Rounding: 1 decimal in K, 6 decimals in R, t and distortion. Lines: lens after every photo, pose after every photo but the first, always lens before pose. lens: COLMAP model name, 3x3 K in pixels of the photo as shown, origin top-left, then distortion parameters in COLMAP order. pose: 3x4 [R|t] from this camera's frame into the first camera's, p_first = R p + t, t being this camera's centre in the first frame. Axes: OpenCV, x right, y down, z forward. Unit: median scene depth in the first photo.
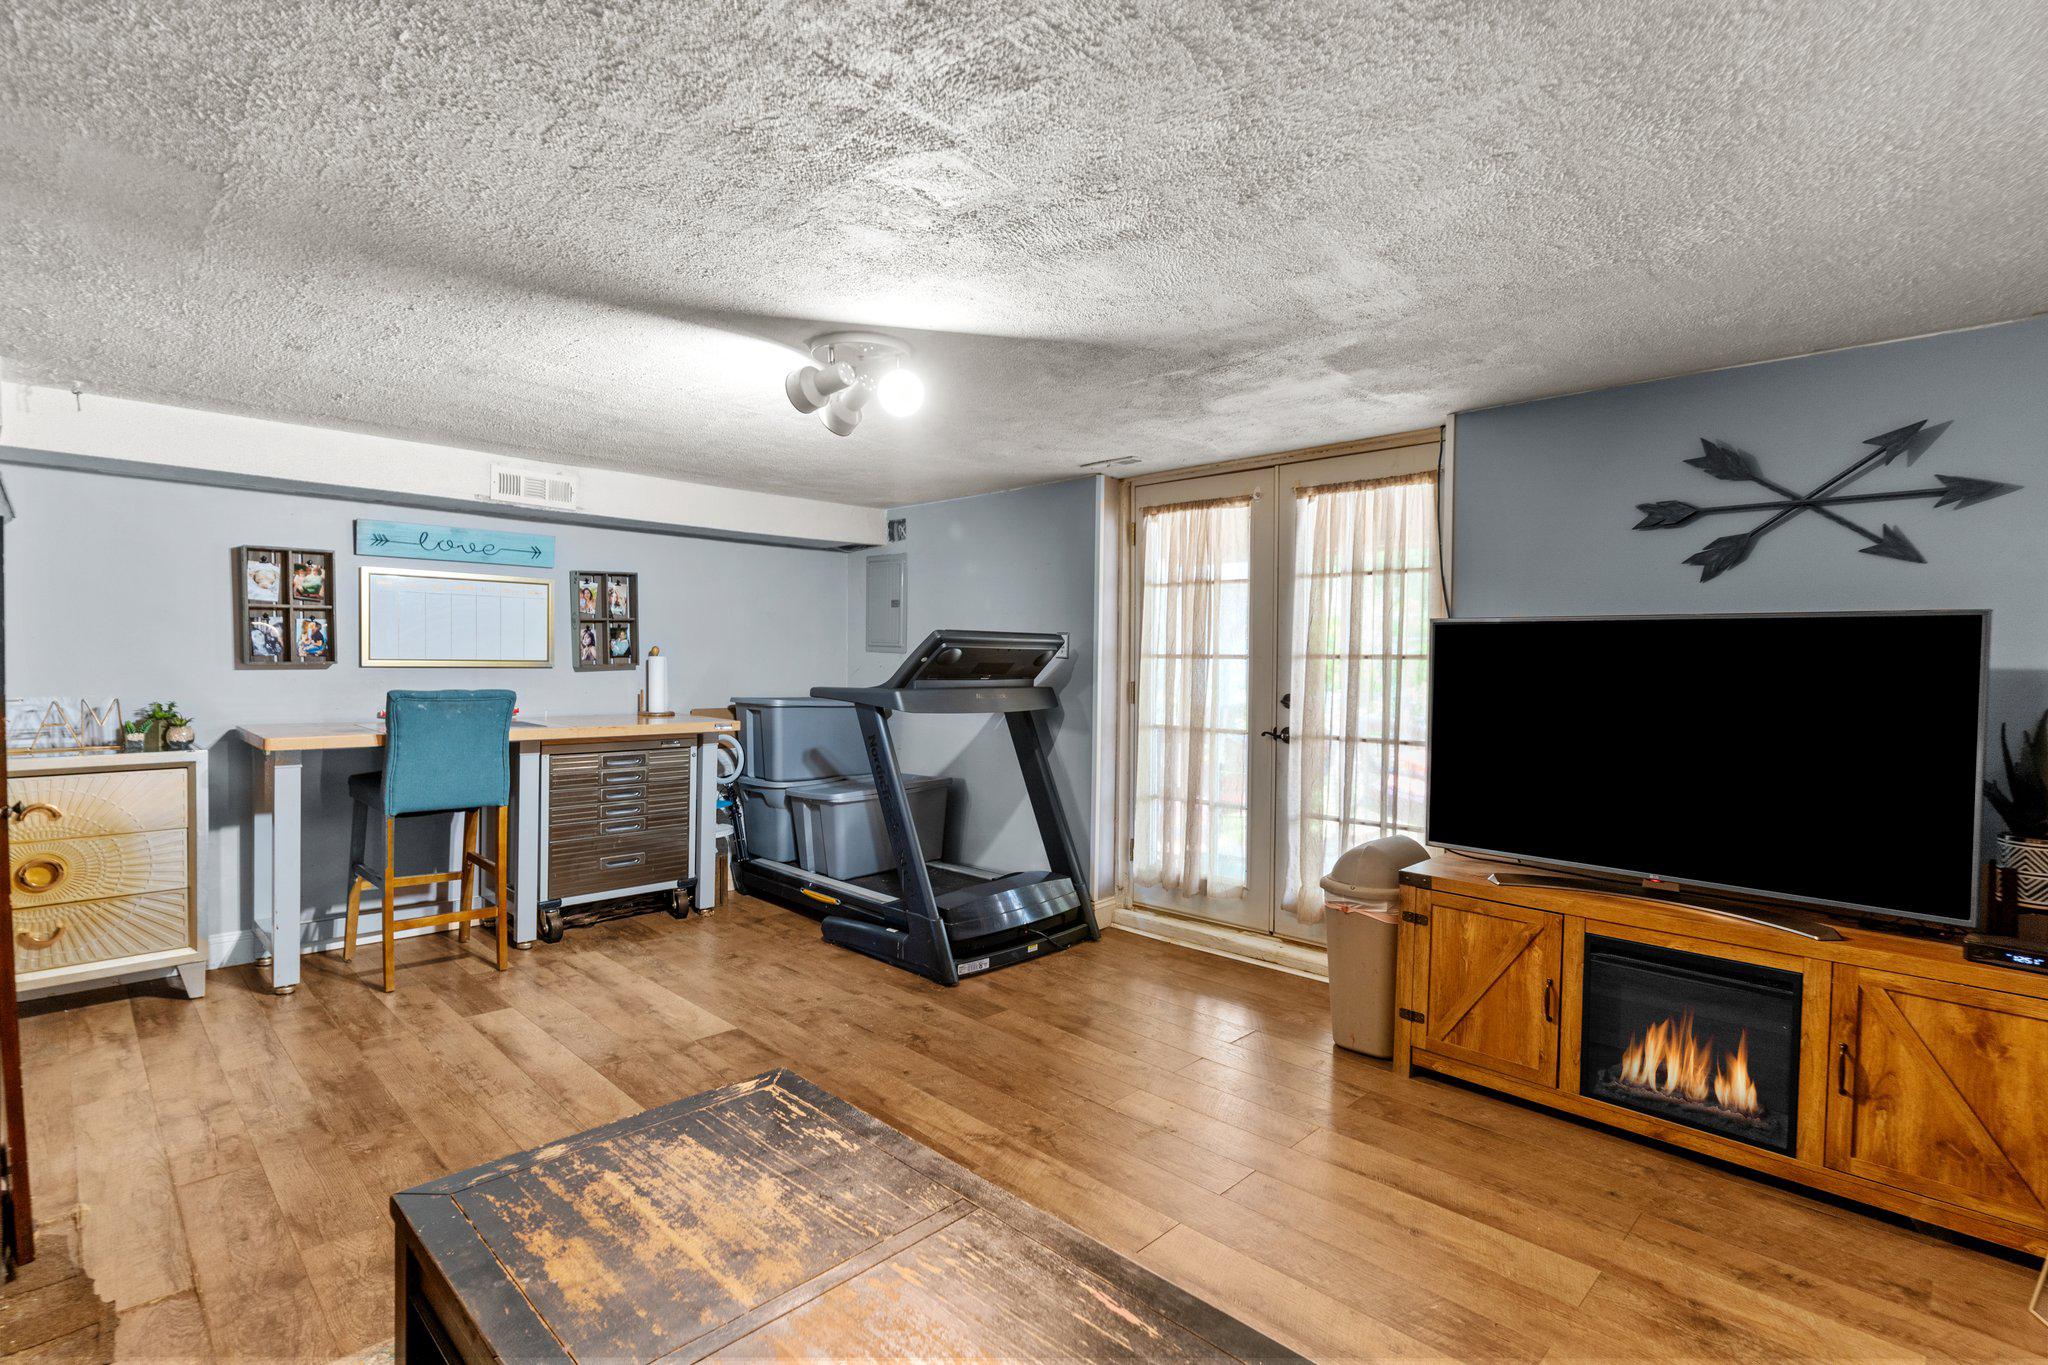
lens RADIAL K [[970.5, 0, 1033.8], [0, 970.5, 693.0], [0, 0, 1]] dist [-0.001146, -0.000253]
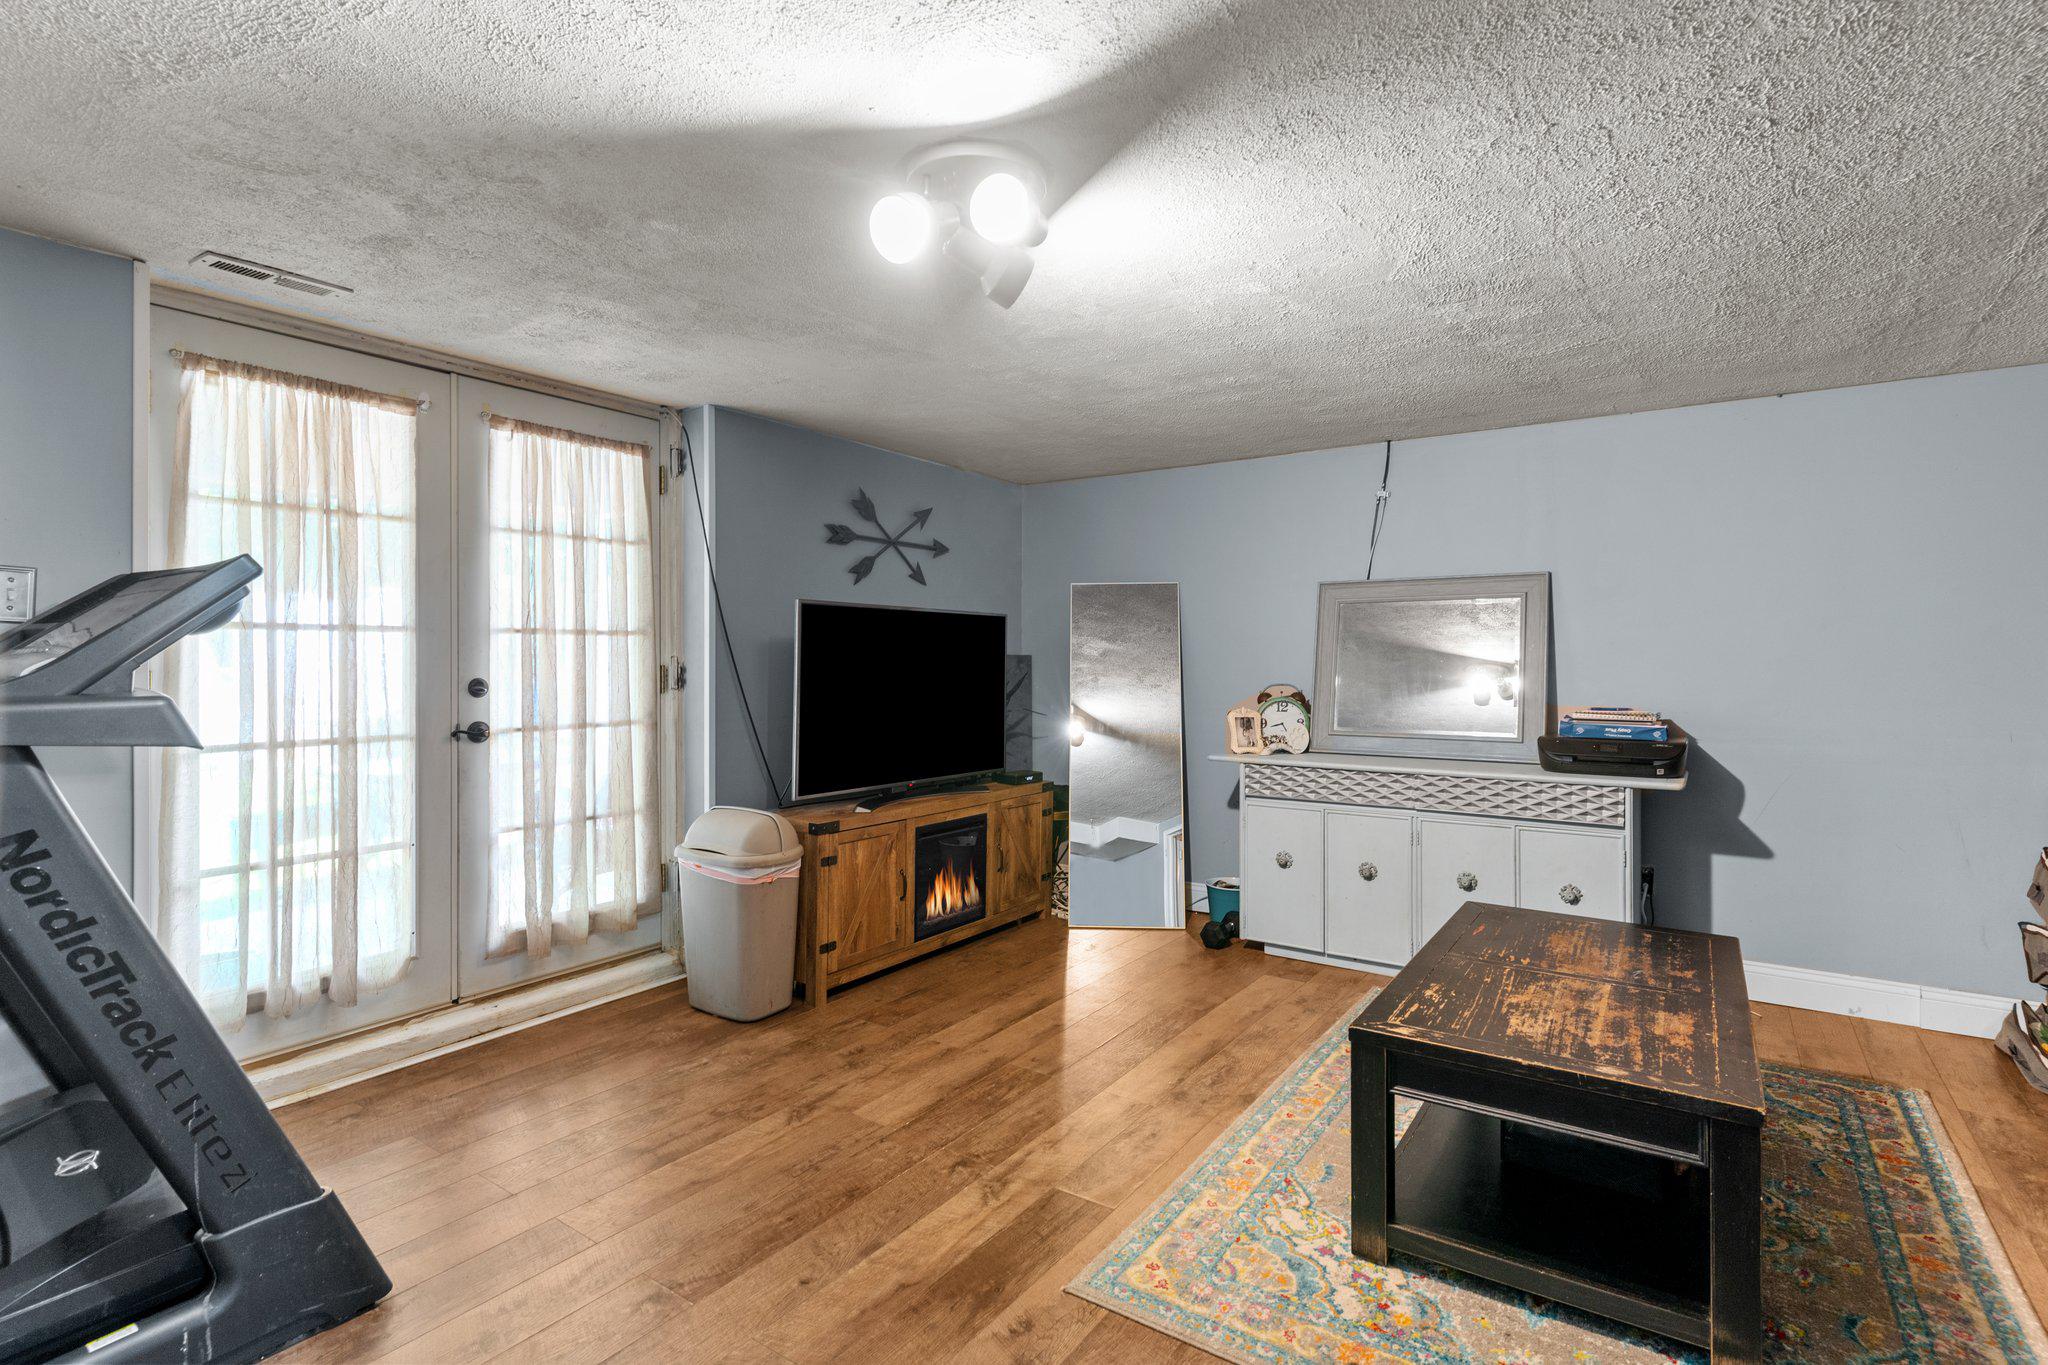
lens RADIAL K [[967.5, 0, 1016.8], [0, 967.5, 674.9], [0, 0, 1]] dist [-0.000122, -0.000320]
pose [[-0.157882, -0.026383, 0.987106, -0.596264], [0.032590, 0.998959, 0.031913, -0.013133], [-0.986920, 0.037209, -0.156858, 0.743309]]
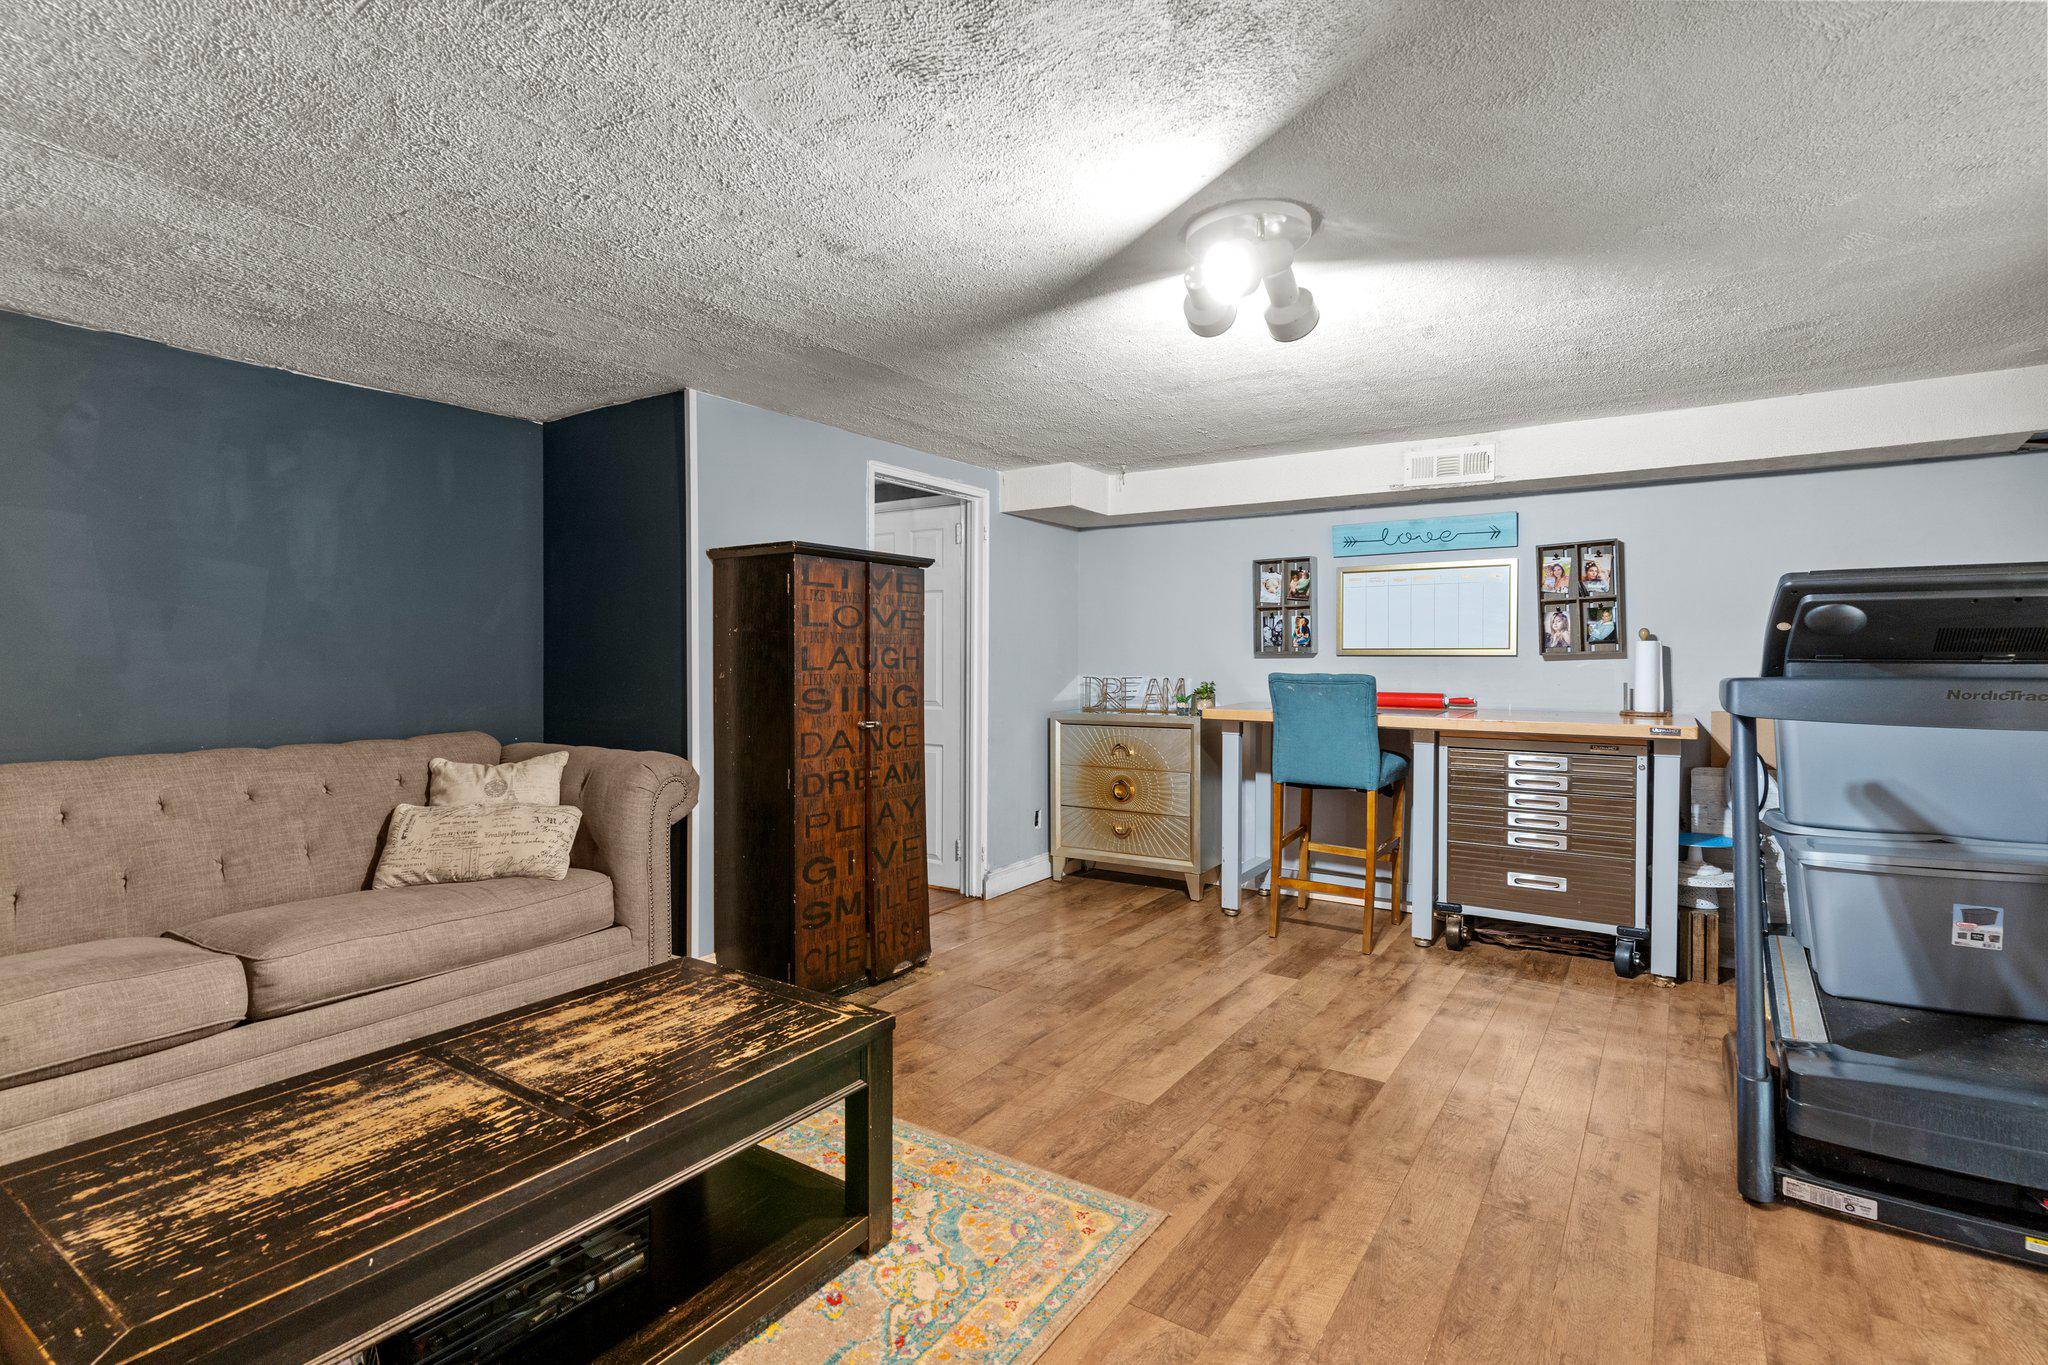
lens RADIAL K [[979.4, 0, 1021.6], [0, 979.4, 670.6], [0, 0, 1]] dist [-0.000026, -0.000203]
pose [[0.178025, -0.000223, -0.984026, 0.393459], [-0.034325, 0.999390, -0.006436, 0.011519], [0.983427, 0.034922, 0.177908, 0.466233]]
